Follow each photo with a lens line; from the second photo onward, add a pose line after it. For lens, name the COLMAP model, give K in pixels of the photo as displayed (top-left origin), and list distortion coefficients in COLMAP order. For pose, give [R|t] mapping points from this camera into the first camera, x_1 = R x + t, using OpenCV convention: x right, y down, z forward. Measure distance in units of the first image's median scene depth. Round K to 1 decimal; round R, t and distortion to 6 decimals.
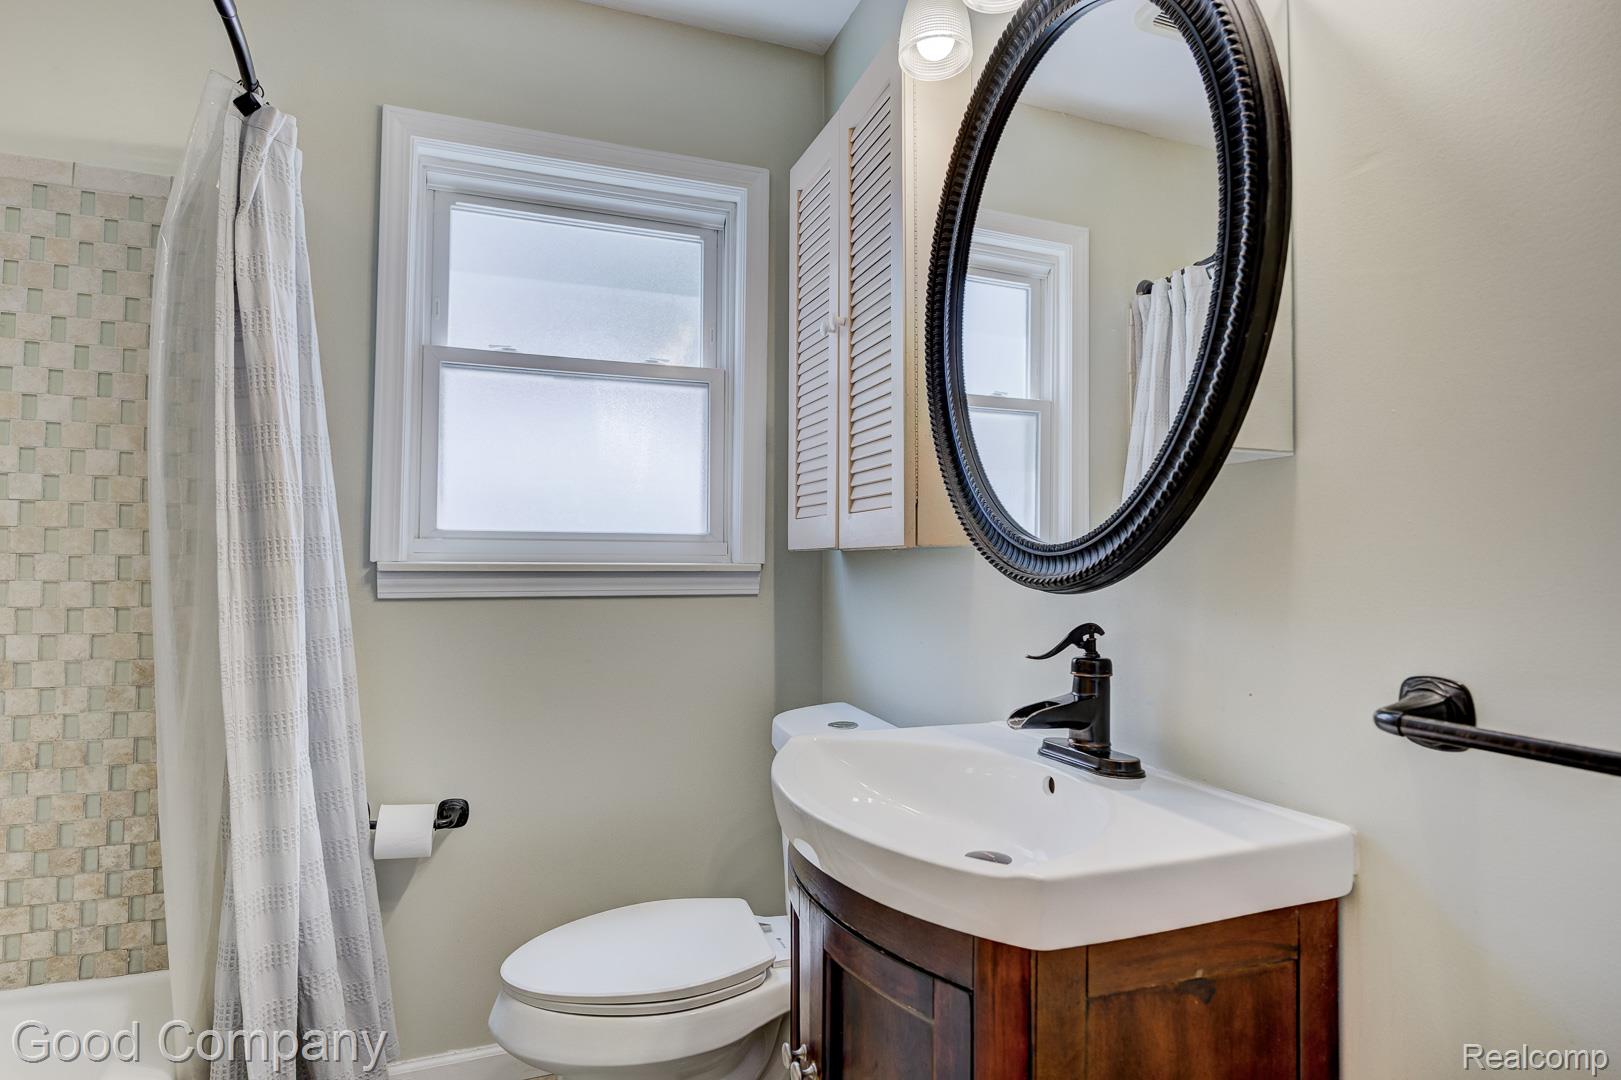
lens RADIAL K [[842.6, 0, 816.6], [0, 842.6, 541.6], [0, 0, 1]] dist [-0.004566, 0.006335]
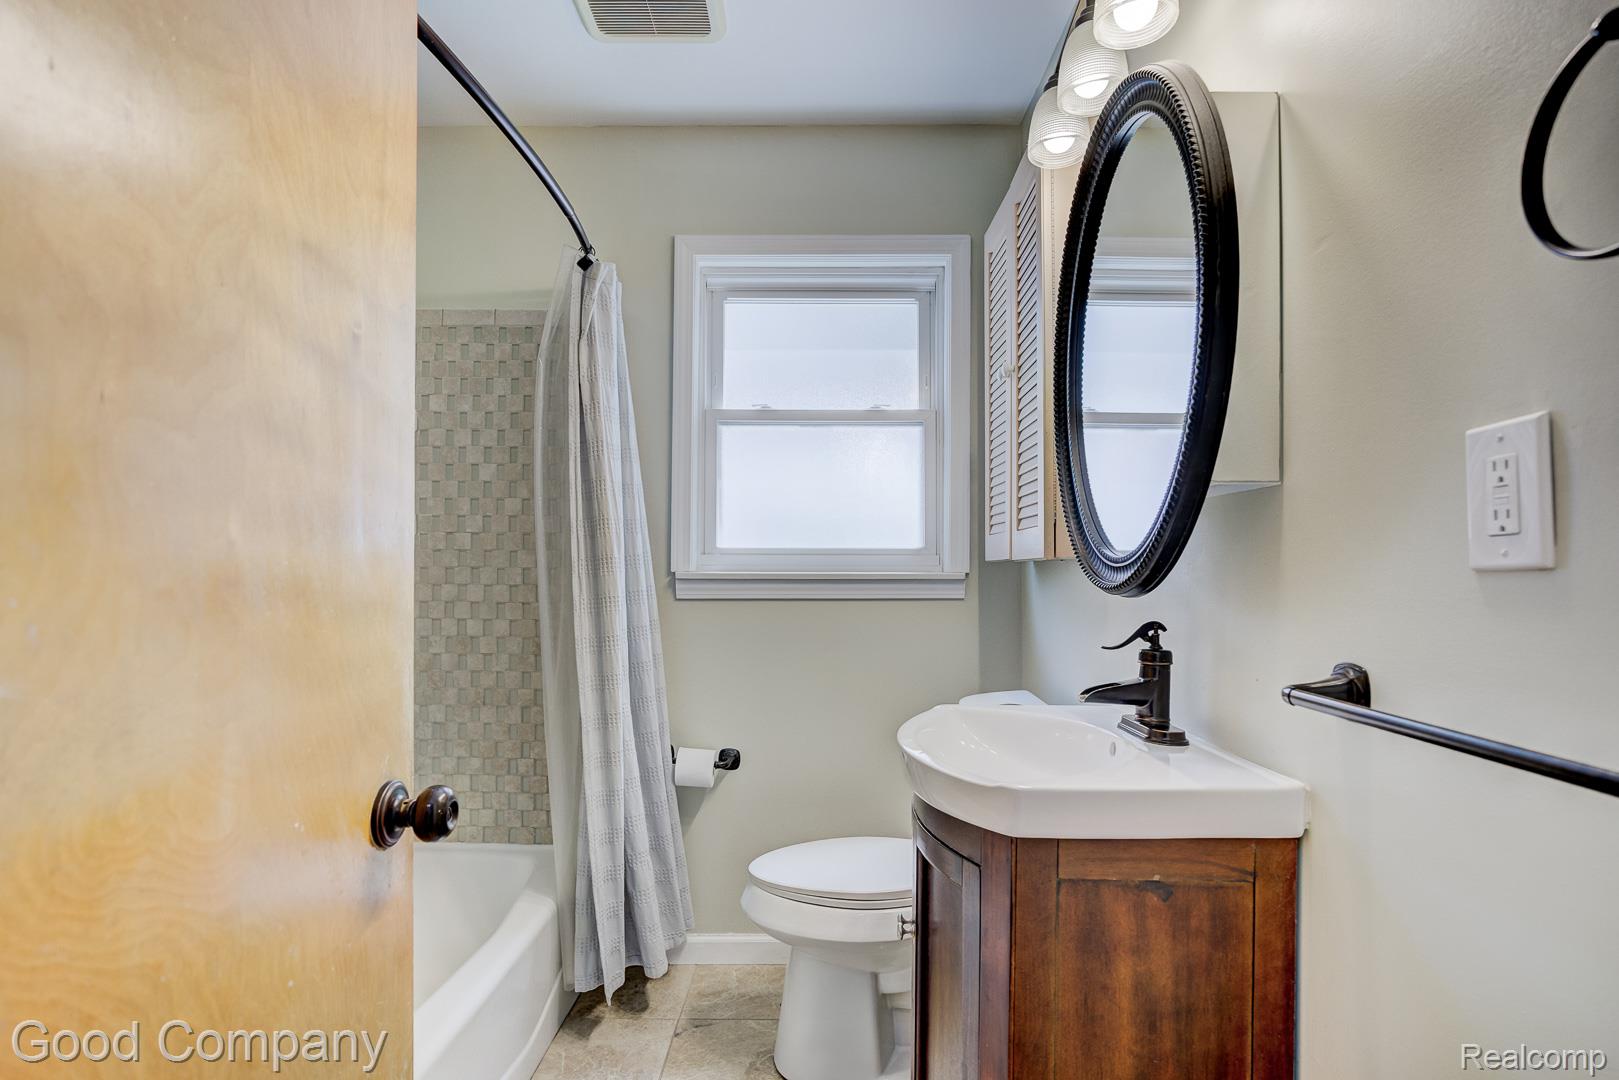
lens RADIAL K [[841.6, 0, 833.5], [0, 841.6, 572.5], [0, 0, 1]] dist [-0.004566, 0.006335]
pose [[0.935546, -0.001427, -0.353201, 0.227530], [0.010582, 0.999656, 0.023990, -0.005938], [0.353045, -0.026181, 0.935240, -0.216695]]
